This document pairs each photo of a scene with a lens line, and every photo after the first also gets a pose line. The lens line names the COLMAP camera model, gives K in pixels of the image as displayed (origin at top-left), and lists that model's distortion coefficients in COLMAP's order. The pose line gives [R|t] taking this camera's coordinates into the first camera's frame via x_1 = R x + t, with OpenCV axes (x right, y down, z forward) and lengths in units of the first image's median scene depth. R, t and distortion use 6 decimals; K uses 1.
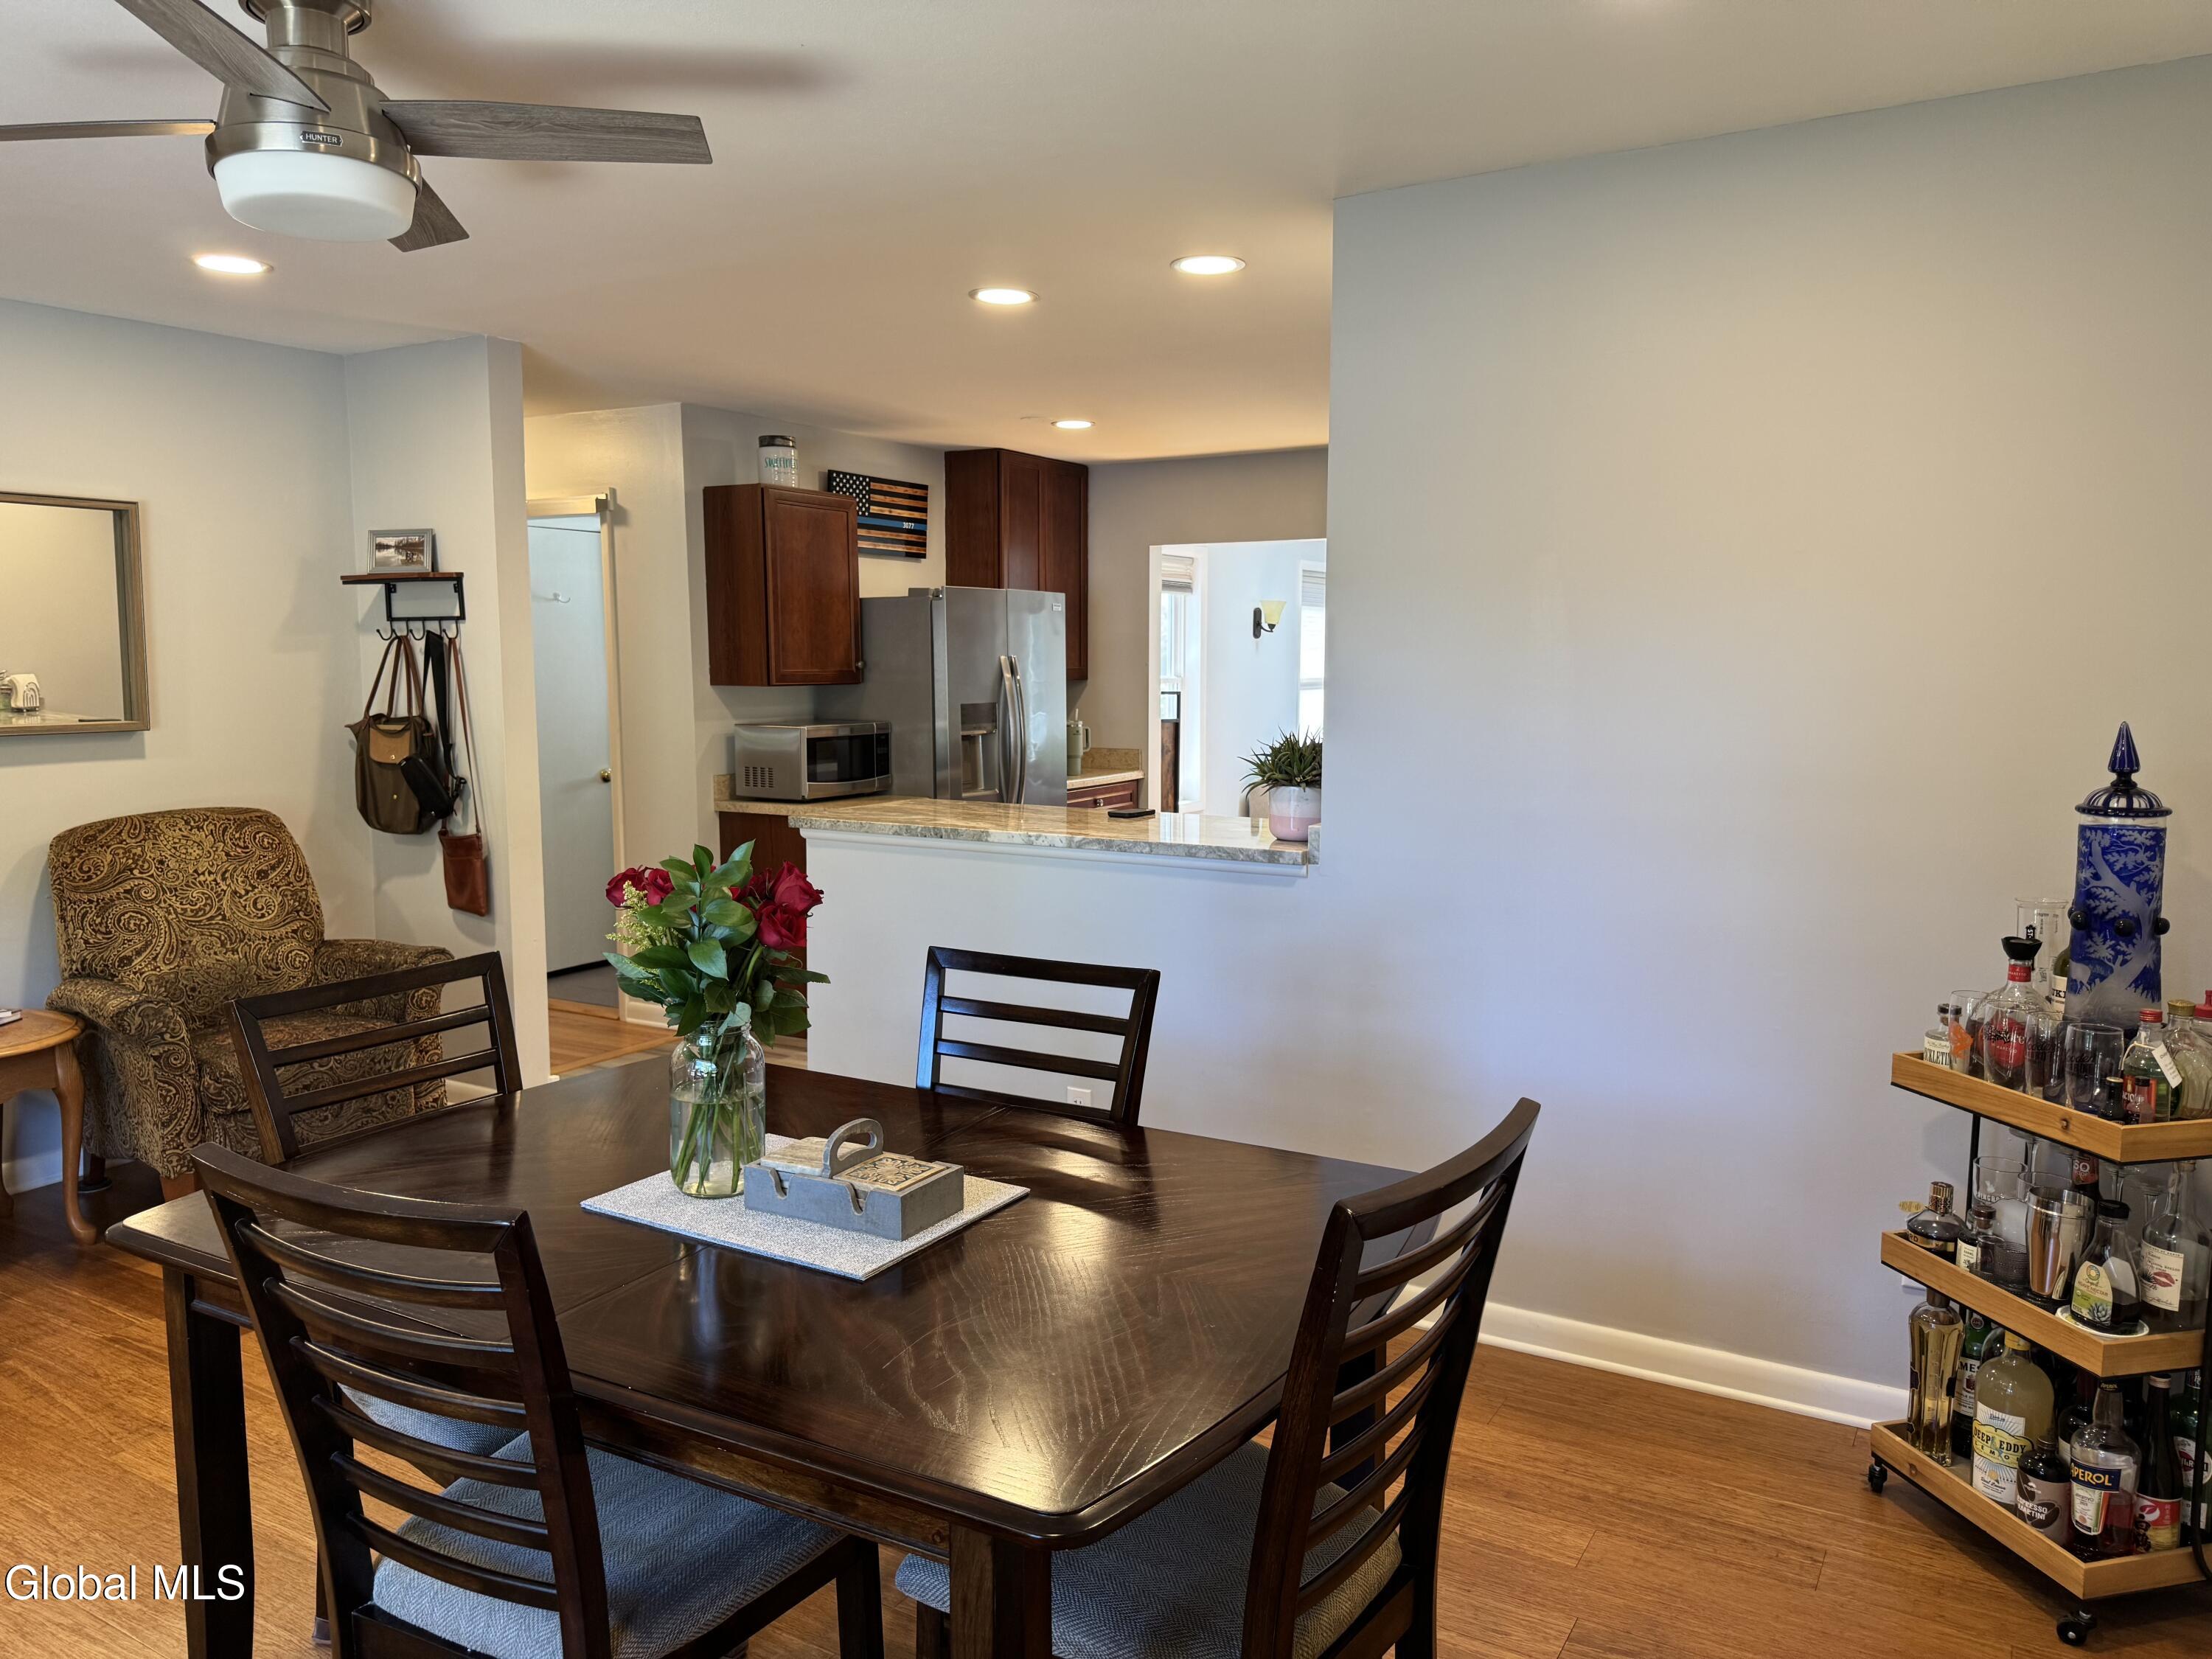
lens RADIAL K [[1572.2, 0, 1106.0], [0, 1572.2, 829.5], [0, 0, 1]] dist [0.065039, -0.094962]
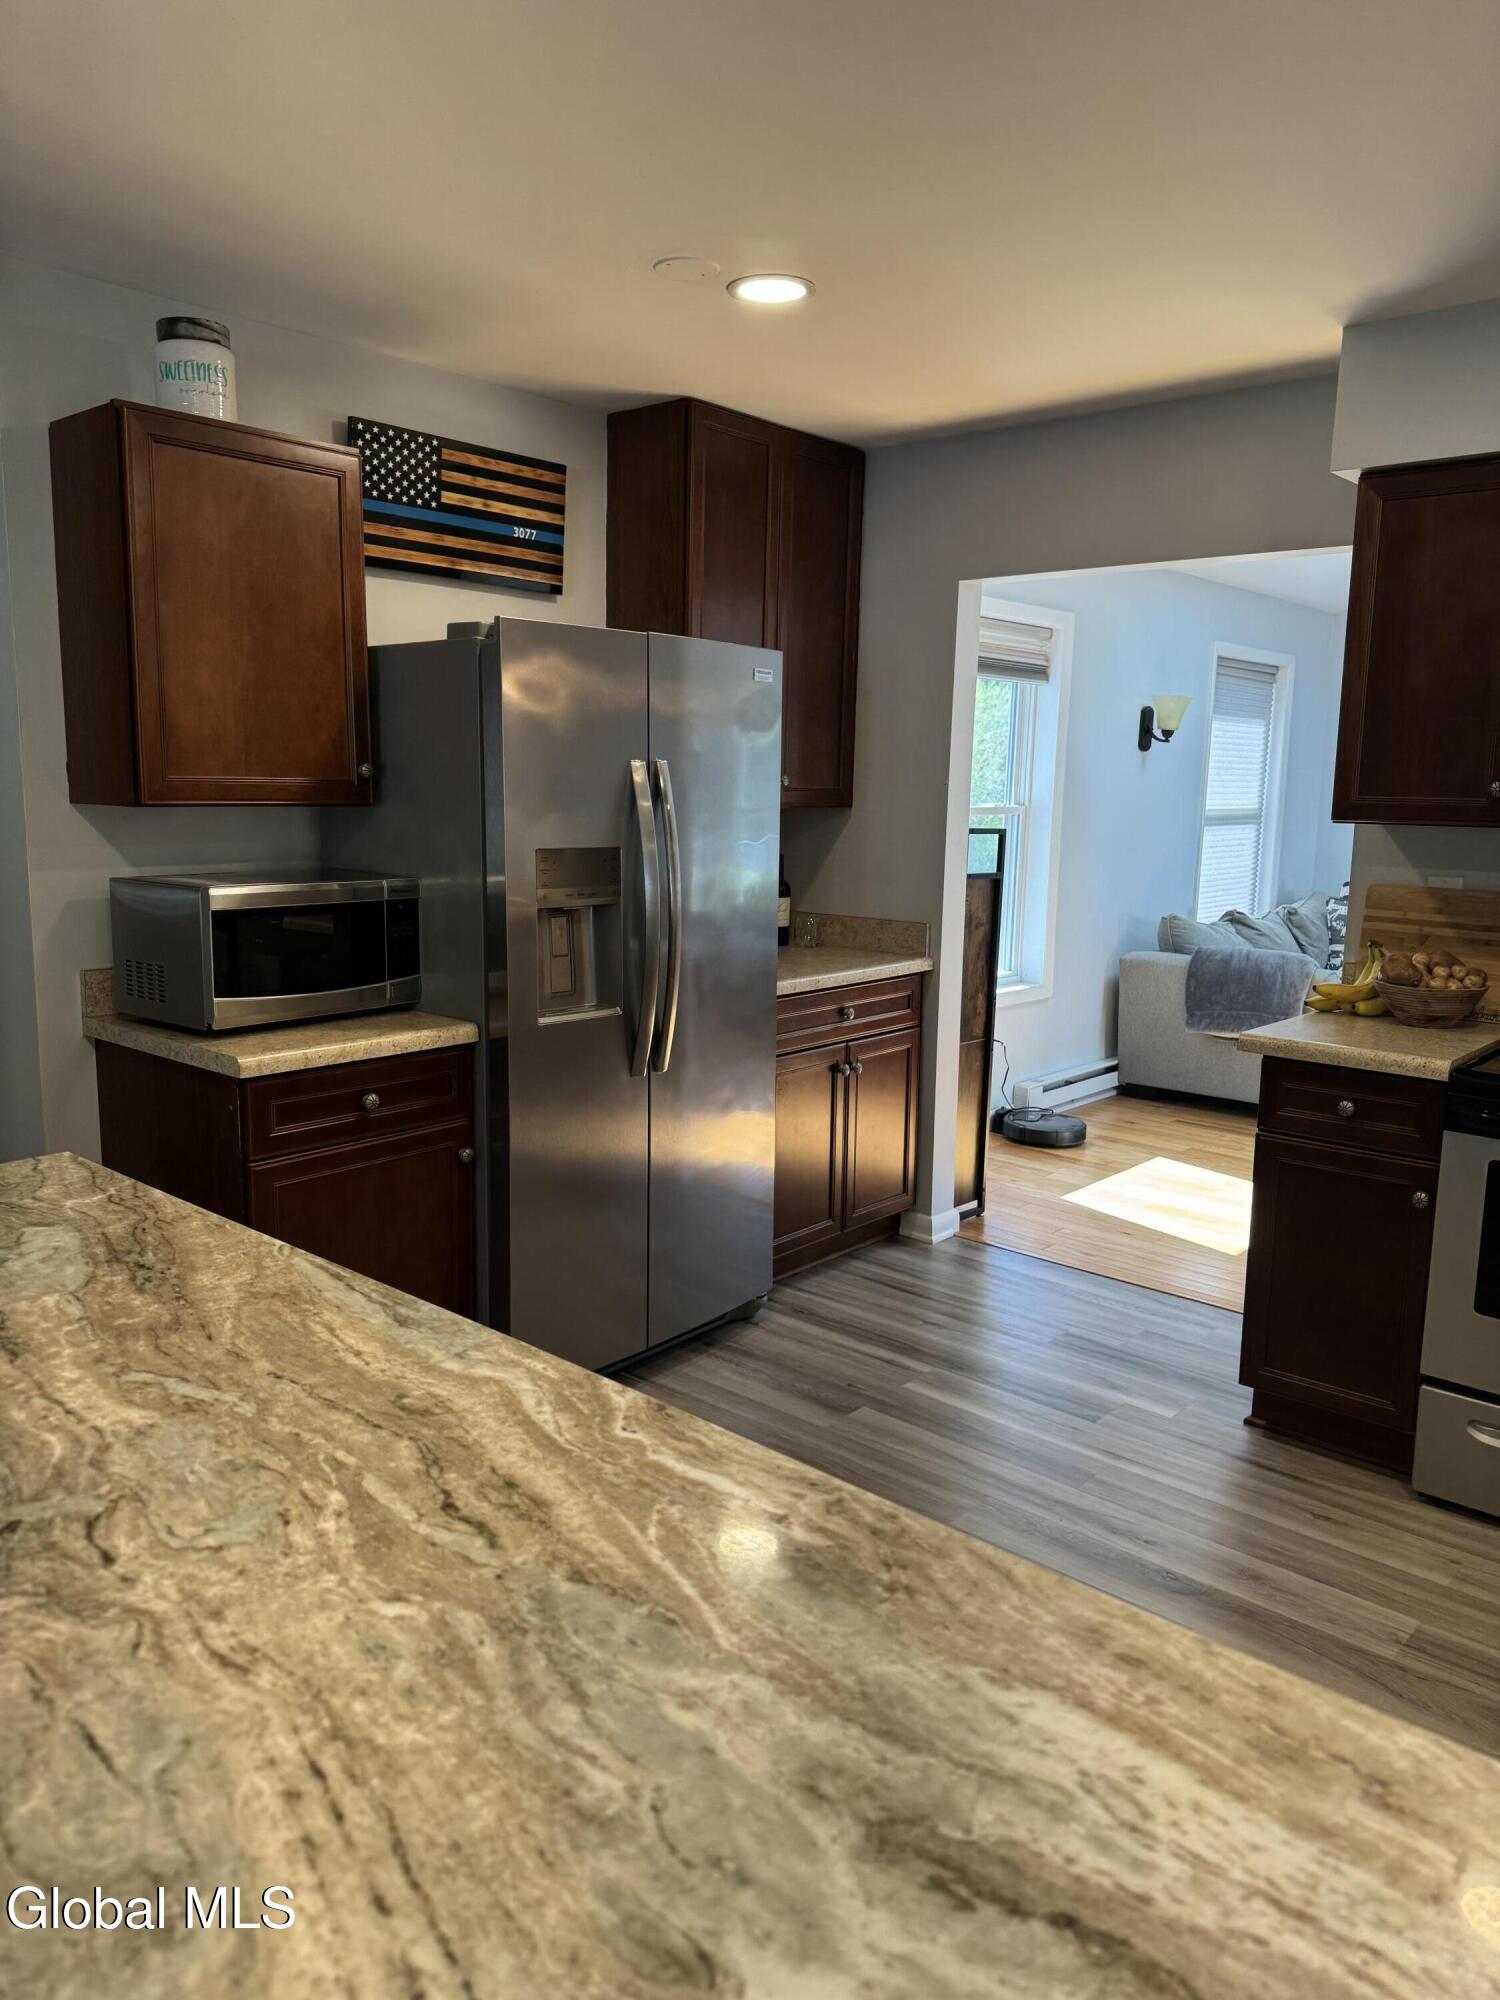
lens RADIAL K [[1411.5, 0, 737.7], [0, 1411.5, 1008.7], [0, 0, 1]] dist [0.009370, 0.001234]
pose [[0.981965, 0.048595, -0.182709, 0.054945], [-0.039293, 0.997757, 0.054194, -0.048693], [0.184932, -0.046038, 0.981672, 0.490639]]
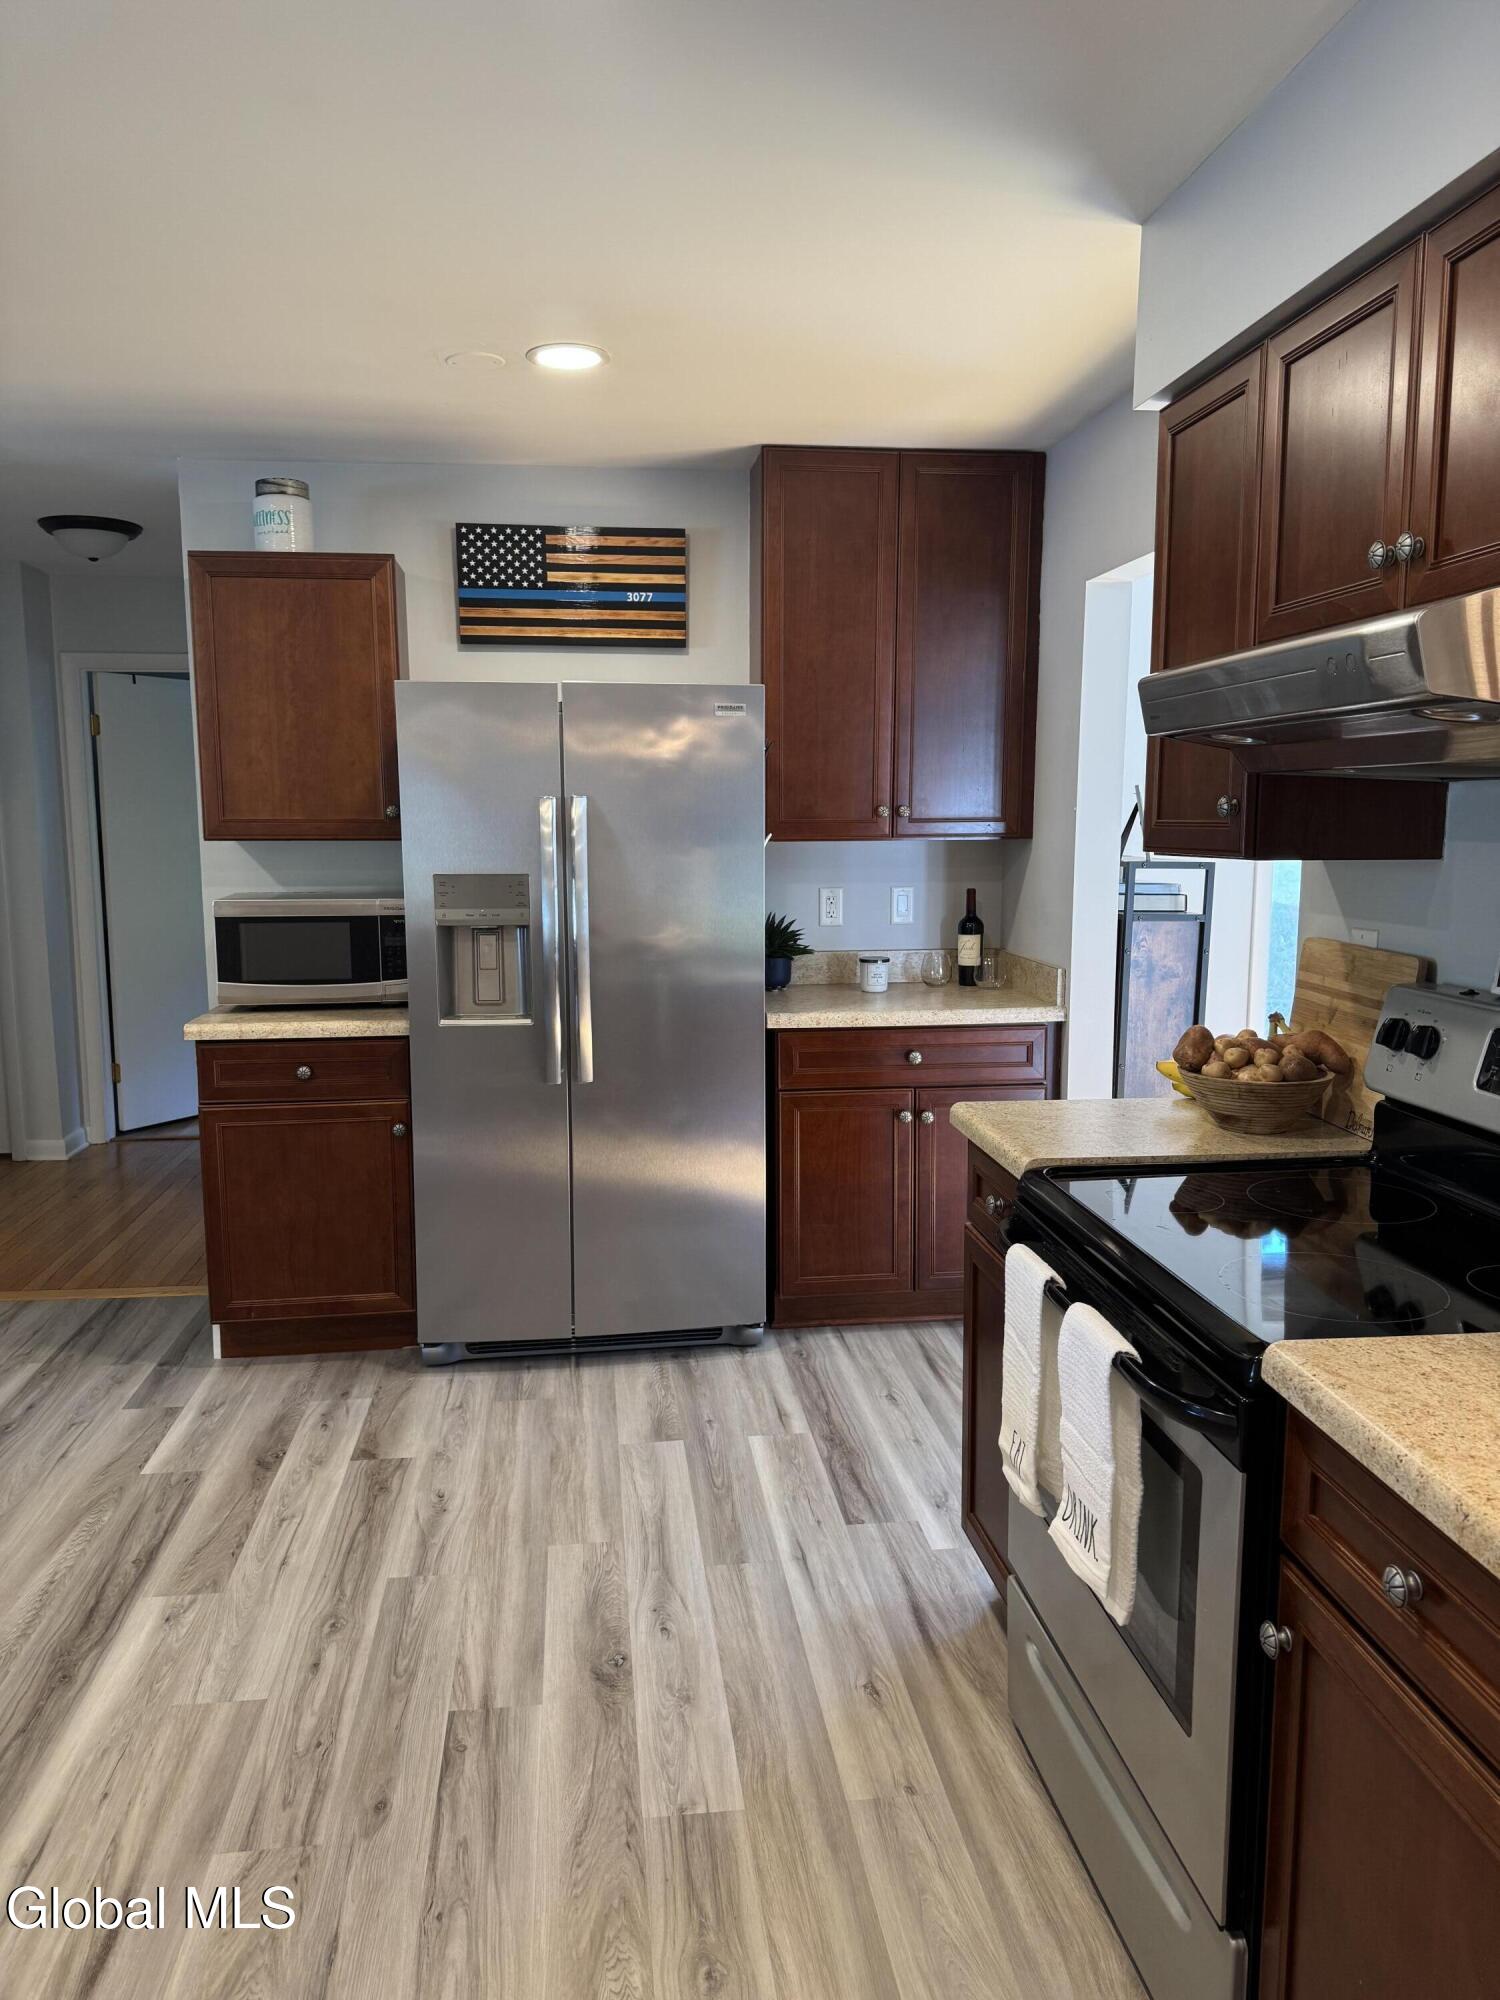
lens RADIAL K [[1410.7, 0, 746.5], [0, 1410.7, 1013.1], [0, 0, 1]] dist [0.075650, -0.077696]
pose [[0.610134, 0.105309, -0.785269, 0.374143], [-0.084465, 0.994125, 0.067690, -0.065495], [0.787783, 0.025028, 0.615444, 0.674805]]
